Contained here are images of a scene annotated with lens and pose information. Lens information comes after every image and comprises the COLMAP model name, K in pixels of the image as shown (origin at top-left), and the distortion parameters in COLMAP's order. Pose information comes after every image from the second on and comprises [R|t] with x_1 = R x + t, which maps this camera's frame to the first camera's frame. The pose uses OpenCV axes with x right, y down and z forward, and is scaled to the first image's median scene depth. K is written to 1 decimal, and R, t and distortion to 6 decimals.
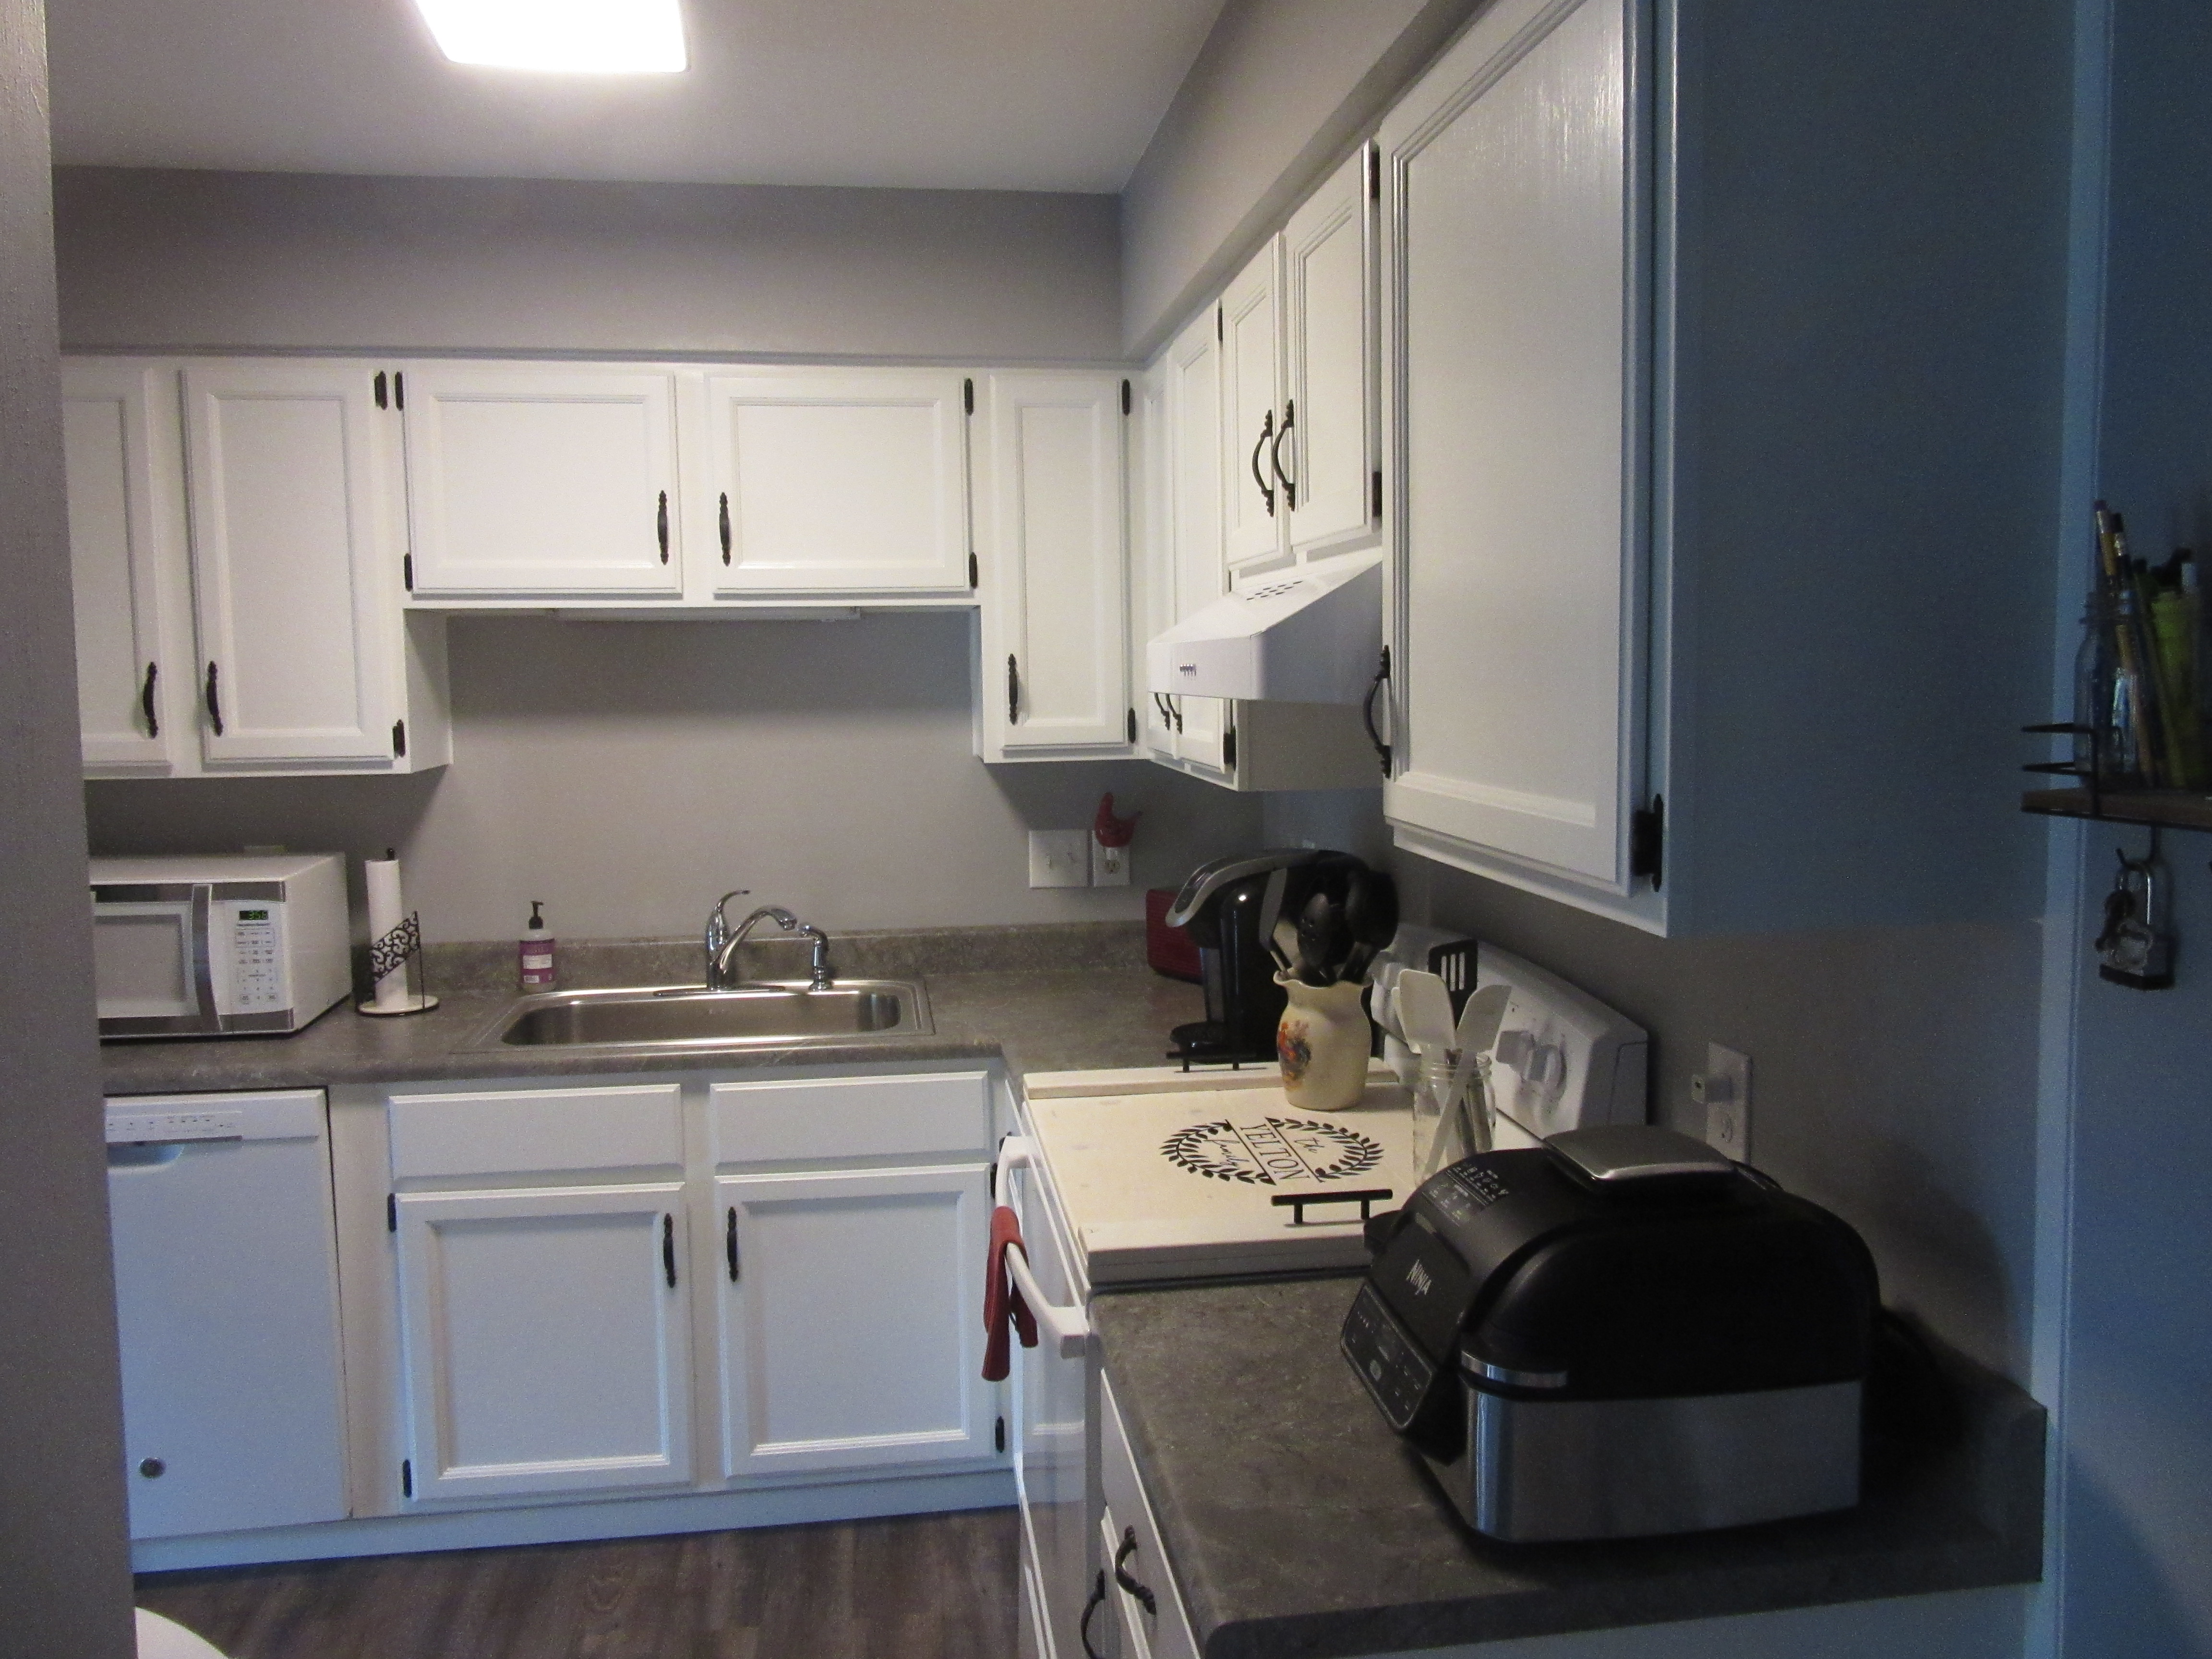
lens RADIAL K [[1480.5, 0, 1106.0], [0, 1480.5, 829.5], [0, 0, 1]] dist [0.067262, -0.001826]
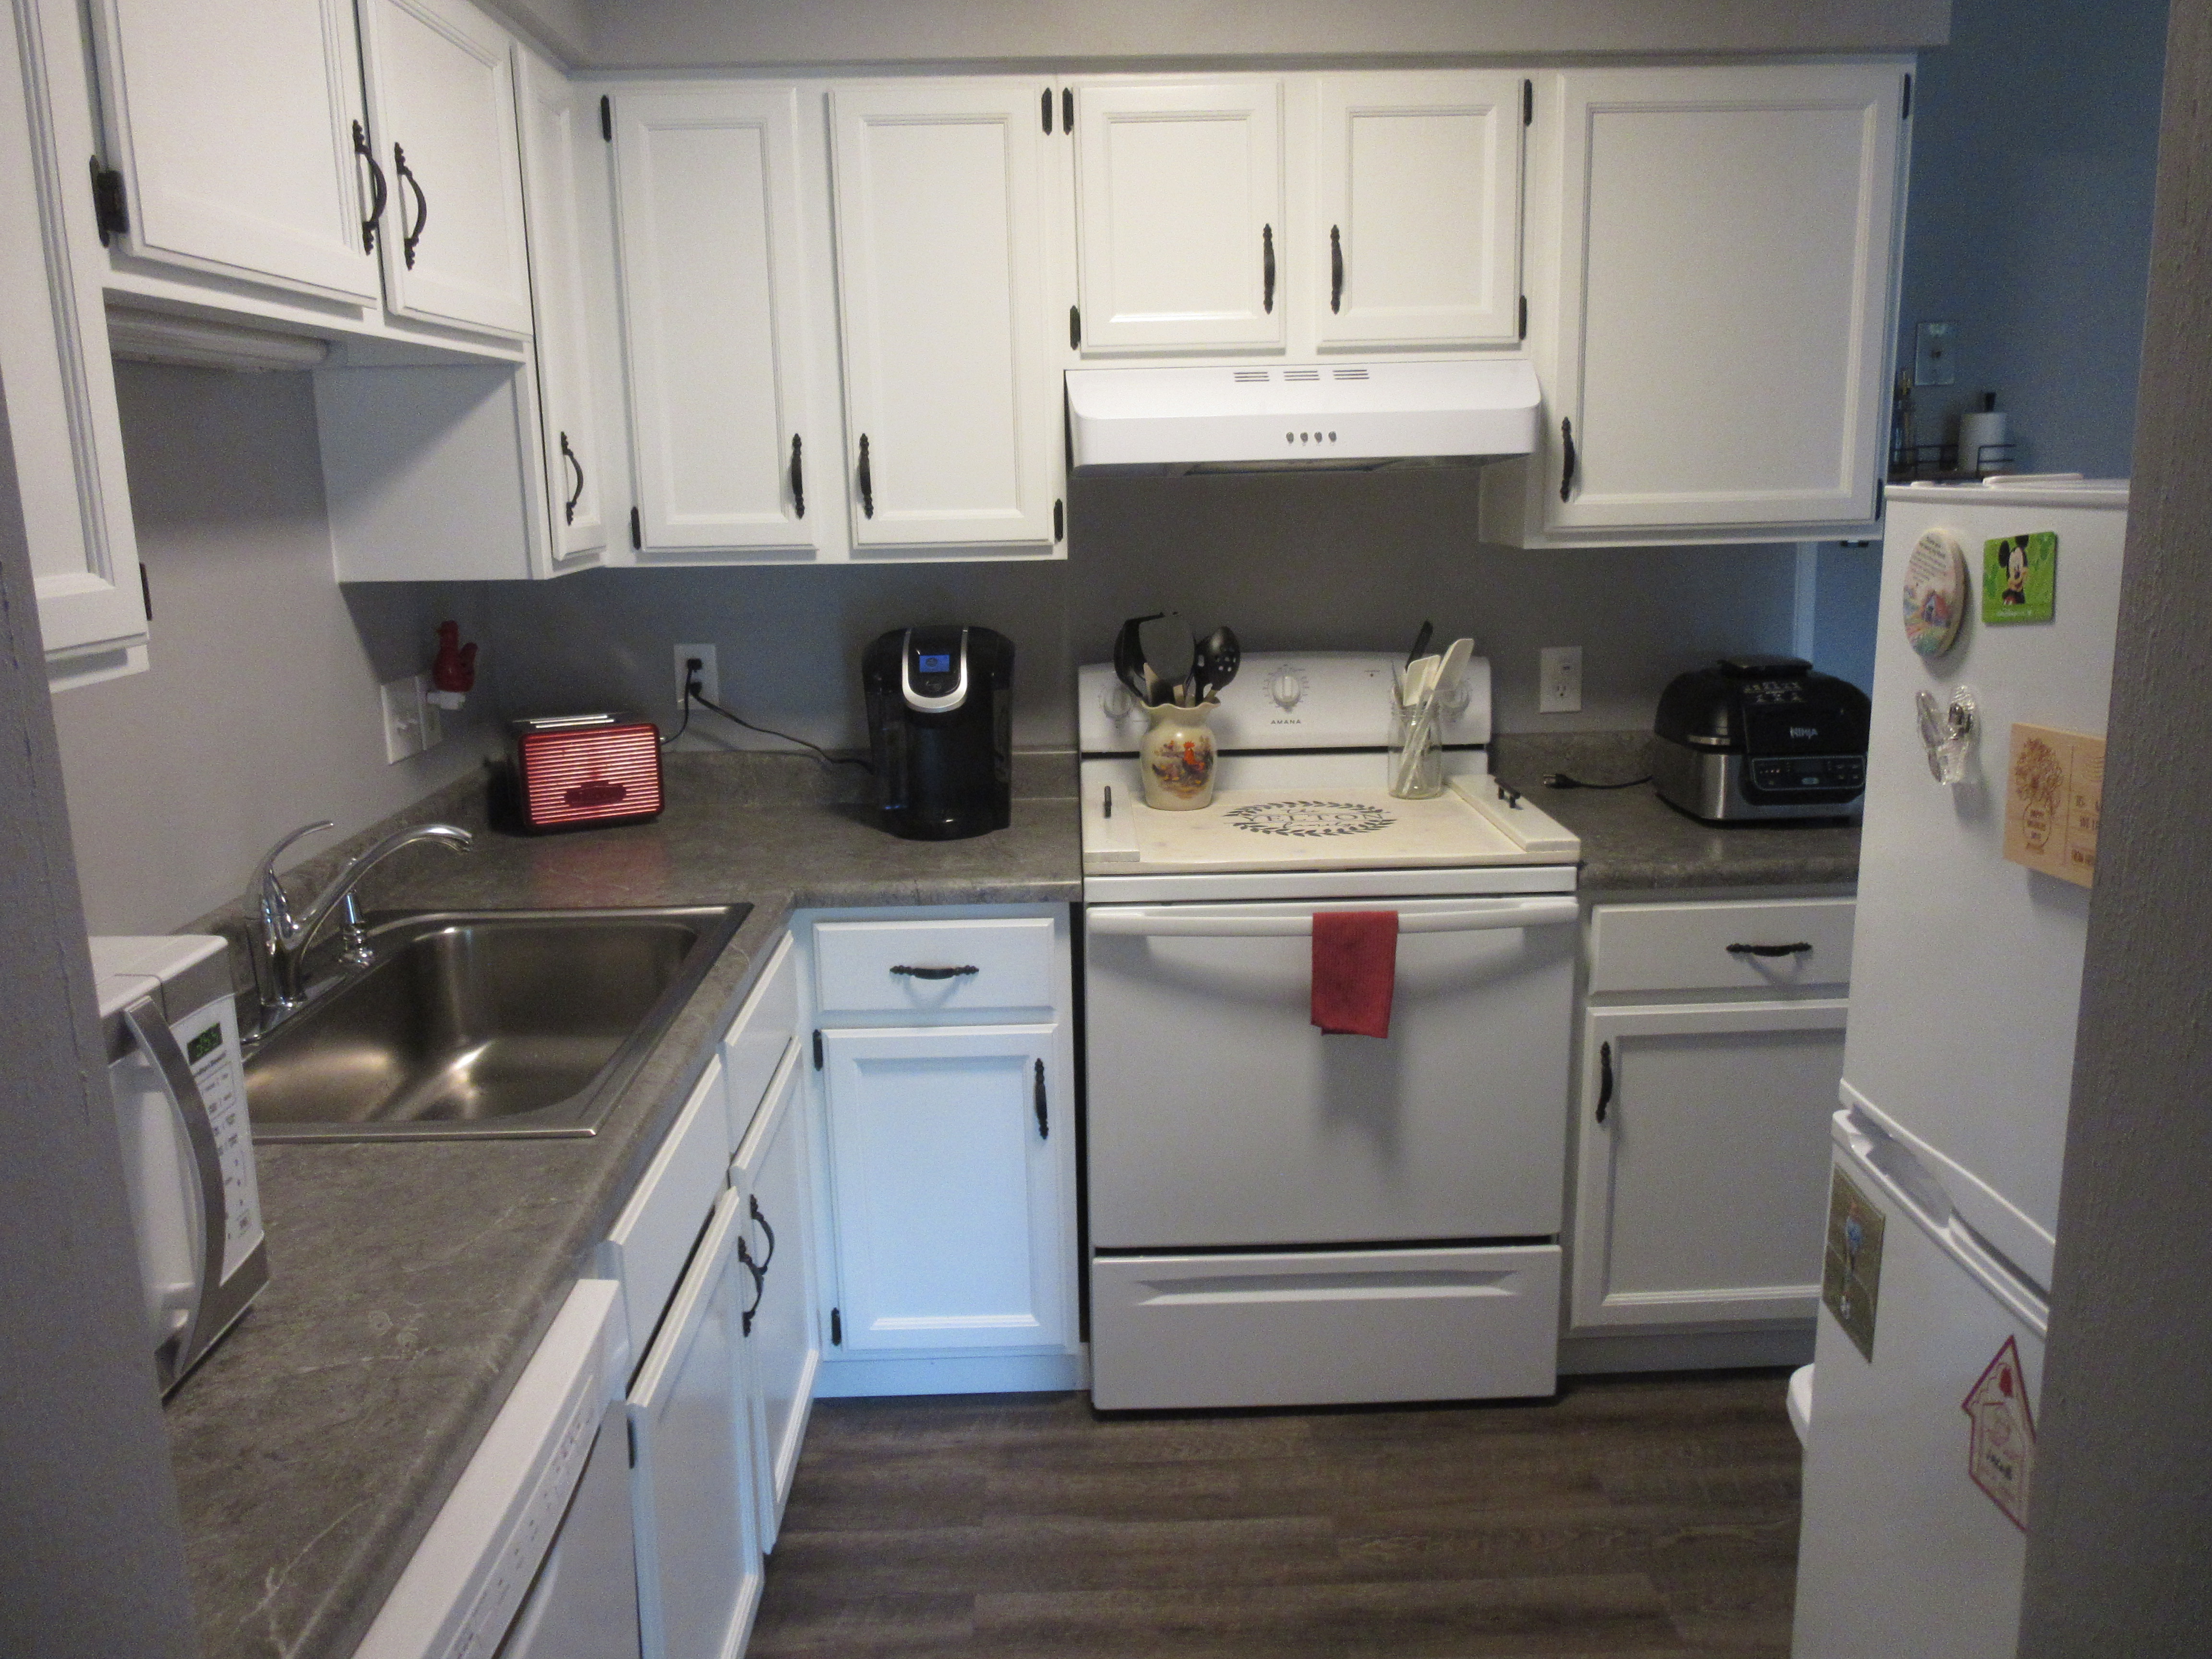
lens RADIAL K [[1714.4, 0, 1106.0], [0, 1714.4, 829.5], [0, 0, 1]] dist [0.097130, -0.167603]
pose [[0.998368, 0.008181, -0.056524, -0.348900], [-0.001925, 0.993944, 0.109875, 0.008715], [0.057080, -0.109586, 0.992337, -0.026434]]
